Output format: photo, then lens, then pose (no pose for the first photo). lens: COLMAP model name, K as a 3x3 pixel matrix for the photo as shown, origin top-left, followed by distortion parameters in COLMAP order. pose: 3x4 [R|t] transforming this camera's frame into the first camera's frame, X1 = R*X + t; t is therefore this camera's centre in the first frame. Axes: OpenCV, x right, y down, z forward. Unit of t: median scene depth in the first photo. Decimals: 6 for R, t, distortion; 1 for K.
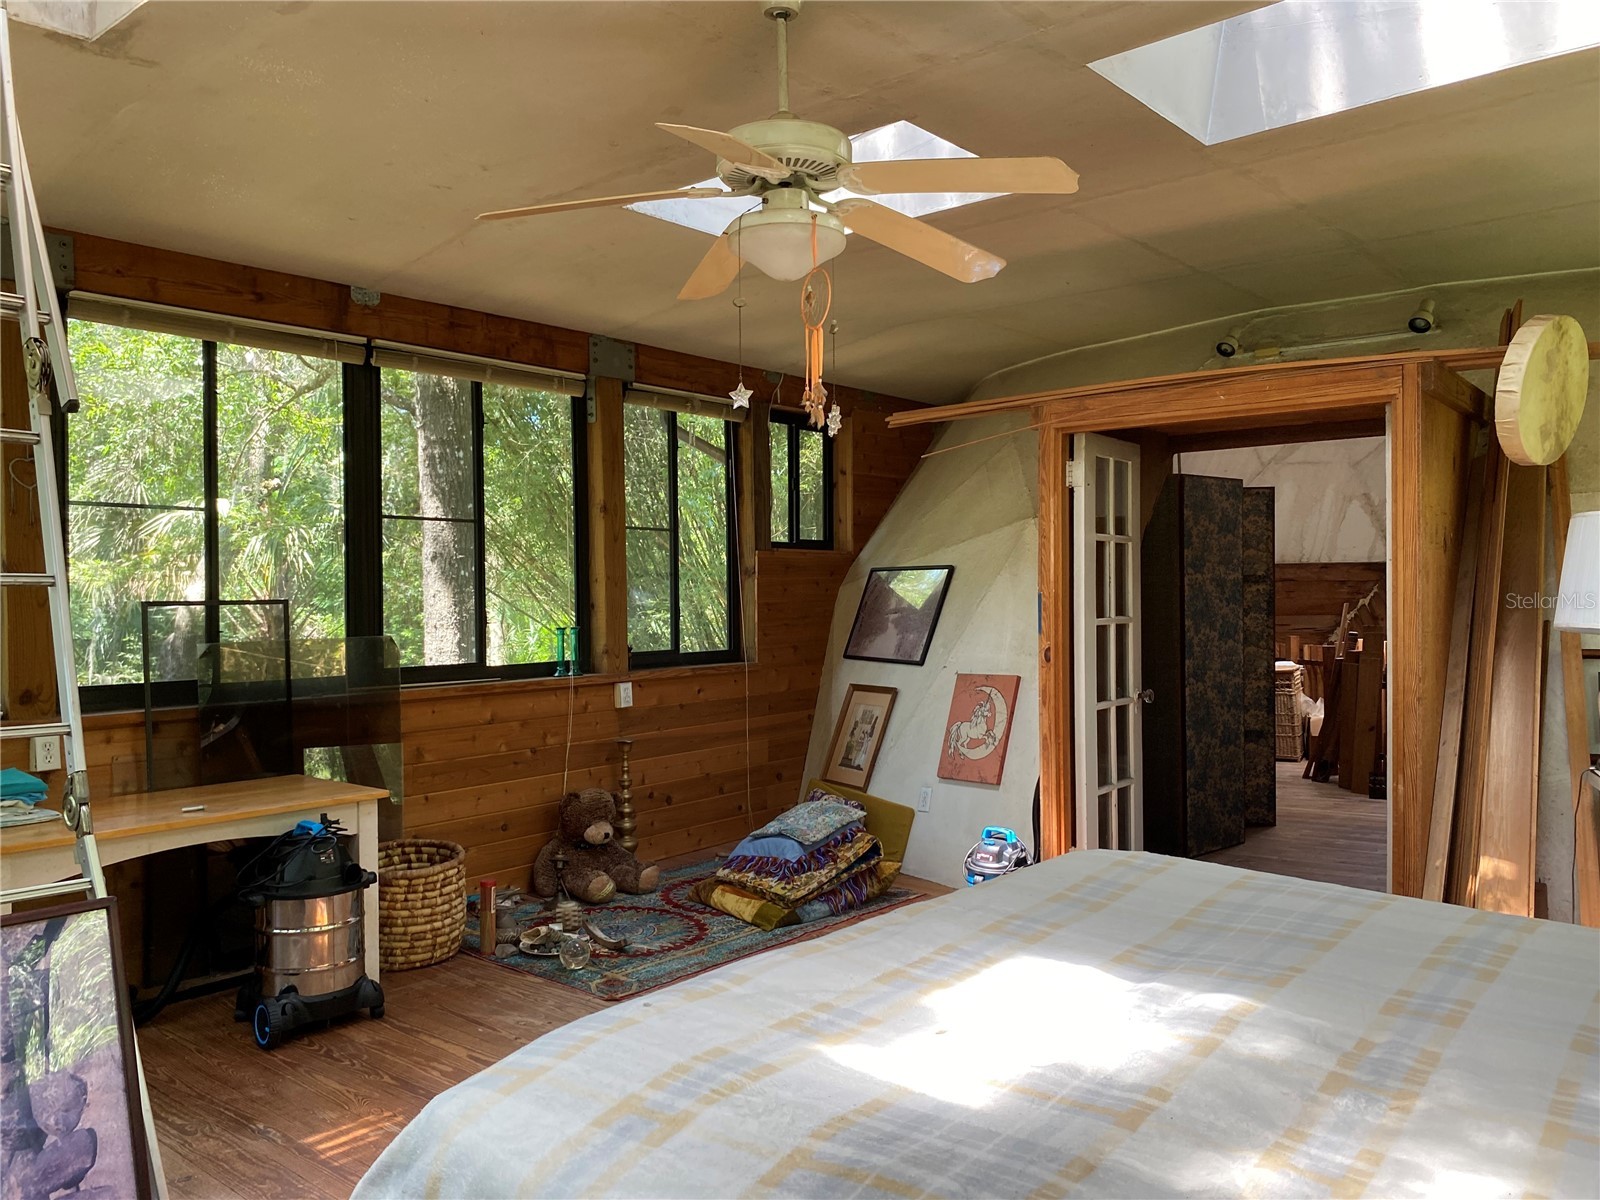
lens RADIAL K [[1210.2, 0, 802.5], [0, 1210.2, 603.6], [0, 0, 1]] dist [0.028960, -0.050741]
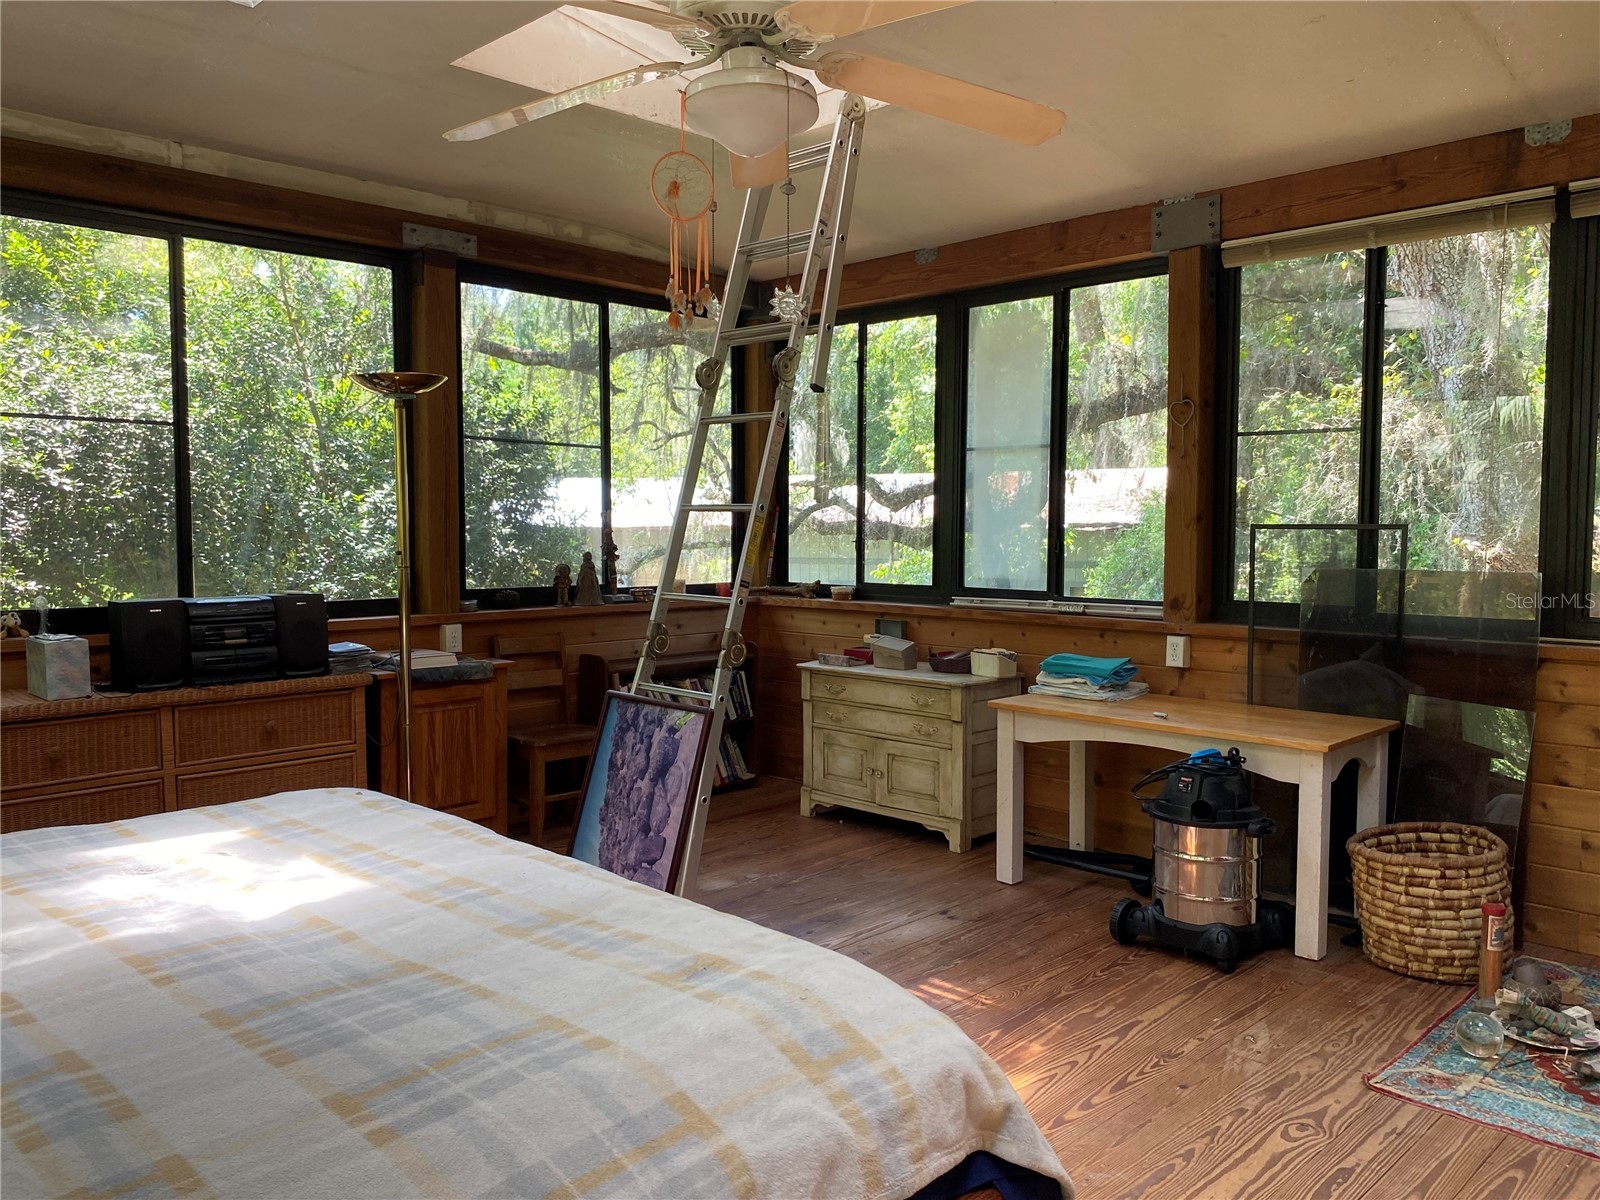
lens RADIAL K [[1210.2, 0, 800.9], [0, 1210.2, 595.8], [0, 0, 1]] dist [0.028960, -0.050741]
pose [[-0.073440, 0.068288, -0.994959, 0.605517], [-0.009305, 0.997563, 0.069153, -0.009951], [0.997256, 0.014337, -0.072626, 0.765541]]
